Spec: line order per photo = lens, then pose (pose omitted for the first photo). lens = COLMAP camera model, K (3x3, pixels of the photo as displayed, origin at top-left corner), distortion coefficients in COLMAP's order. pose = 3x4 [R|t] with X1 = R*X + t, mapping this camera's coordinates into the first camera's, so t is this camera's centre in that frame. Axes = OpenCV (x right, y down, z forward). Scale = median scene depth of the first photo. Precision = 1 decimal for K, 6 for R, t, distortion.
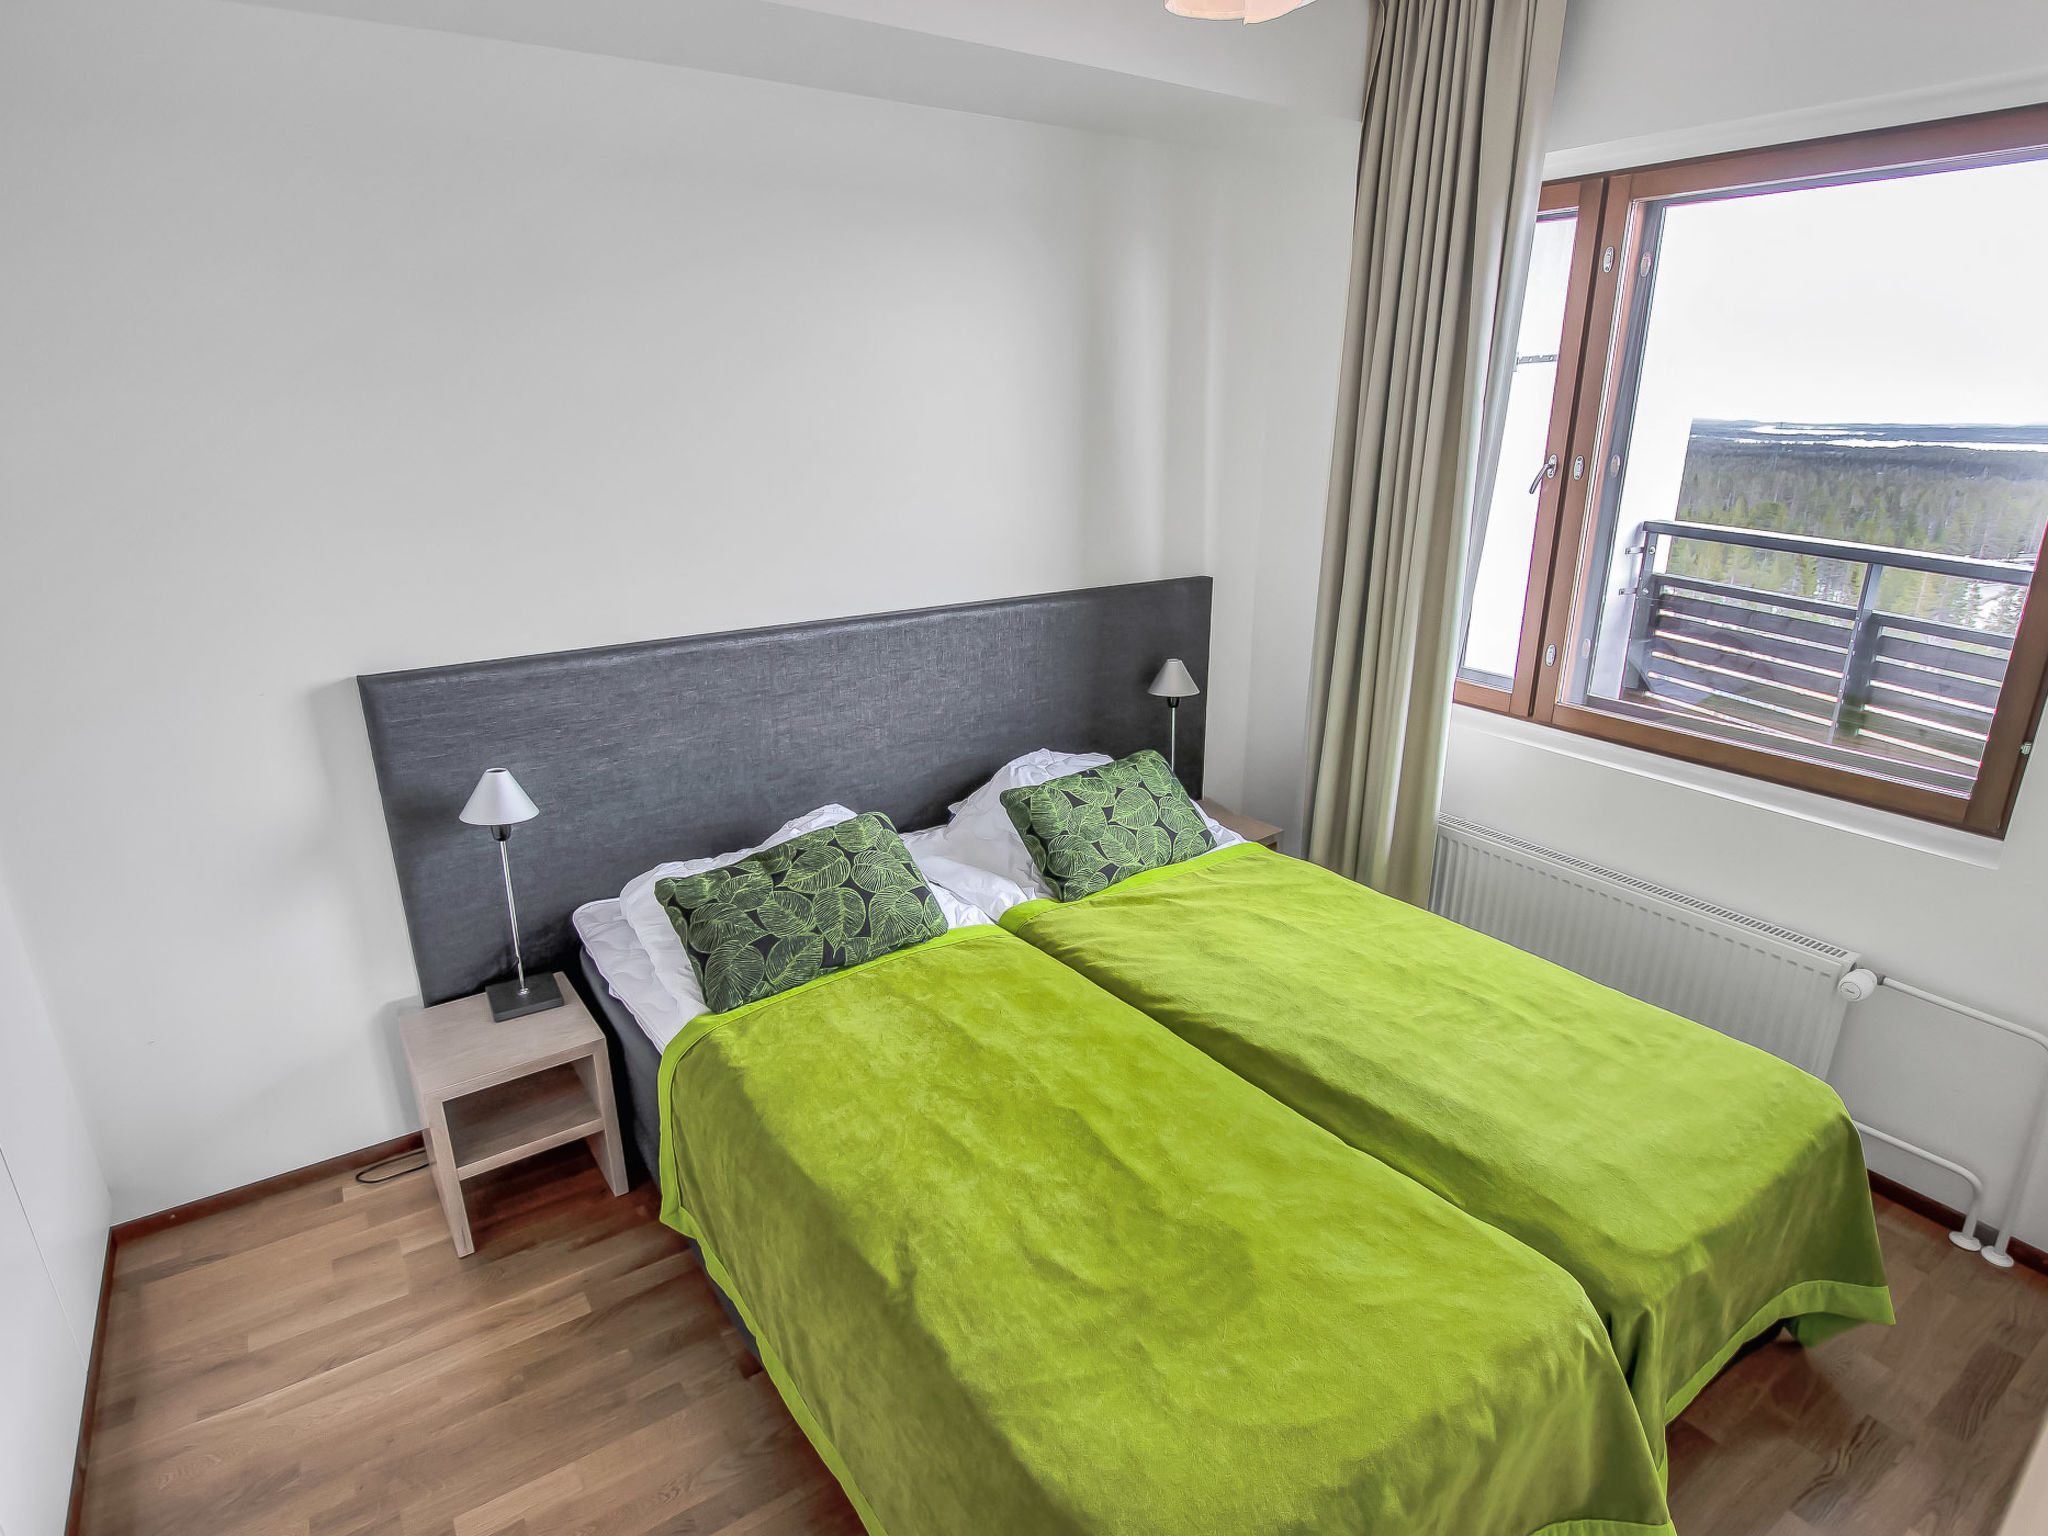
lens RADIAL K [[1108.3, 0, 1035.0], [0, 1108.3, 770.2], [0, 0, 1]] dist [-0.002683, 0.000158]
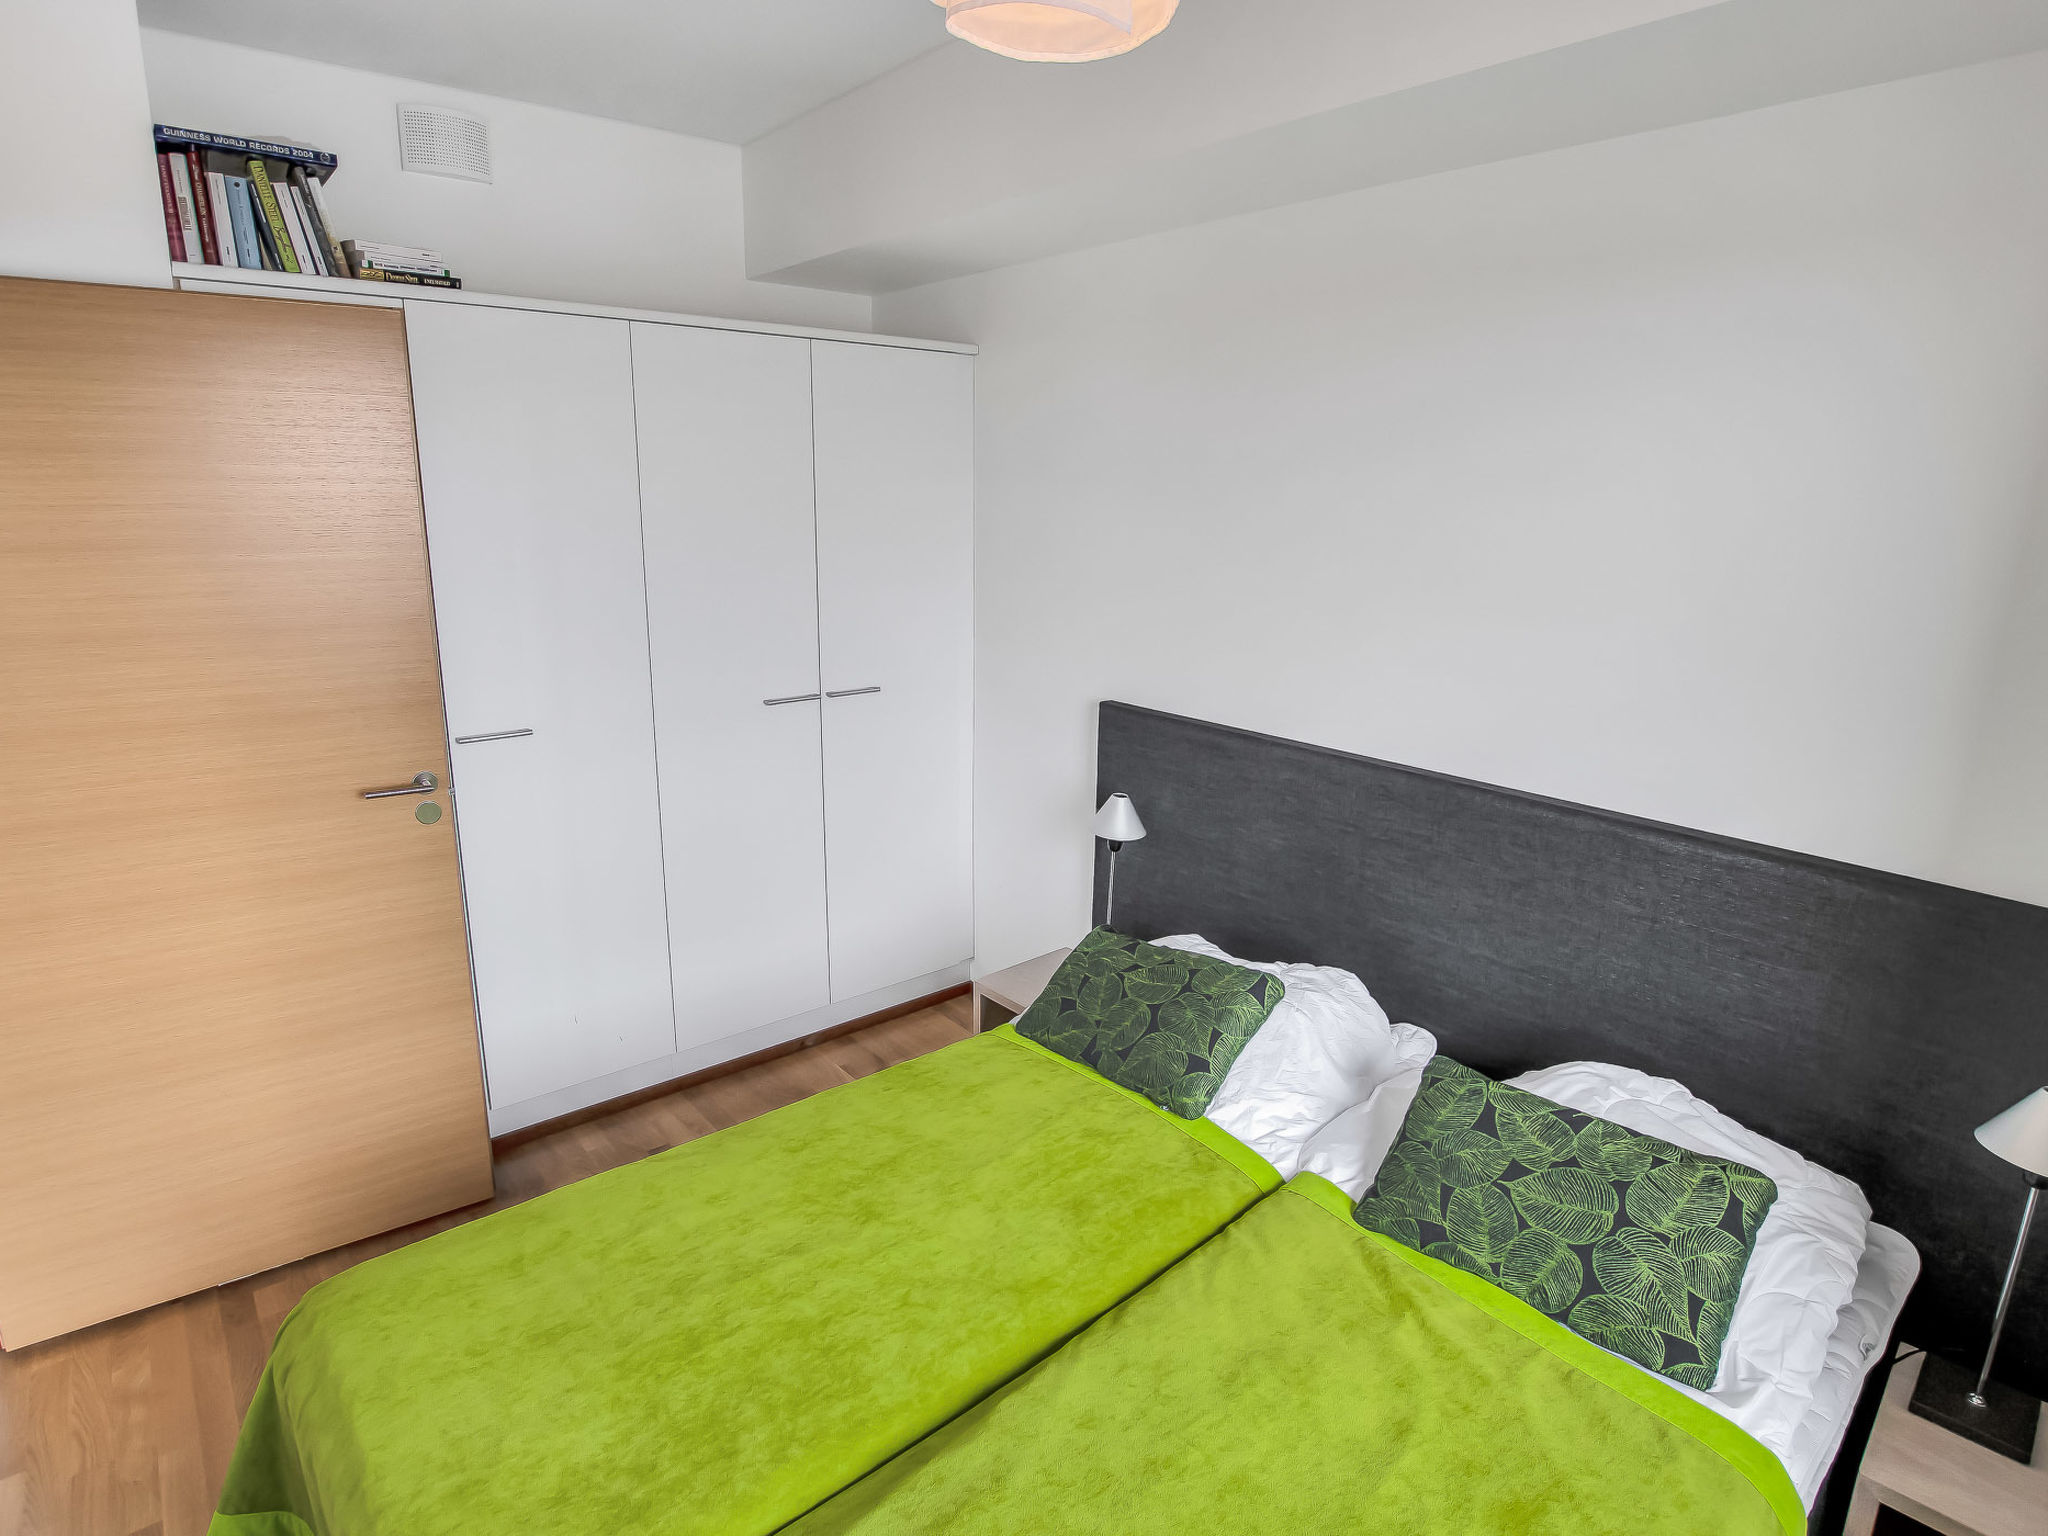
lens RADIAL K [[1108.3, 0, 1032.6], [0, 1108.3, 769.9], [0, 0, 1]] dist [-0.002683, 0.000158]
pose [[0.122158, 0.257232, -0.958597, 0.613348], [-0.339340, 0.918451, 0.203216, -0.219736], [0.932698, 0.300466, 0.199485, 0.587052]]
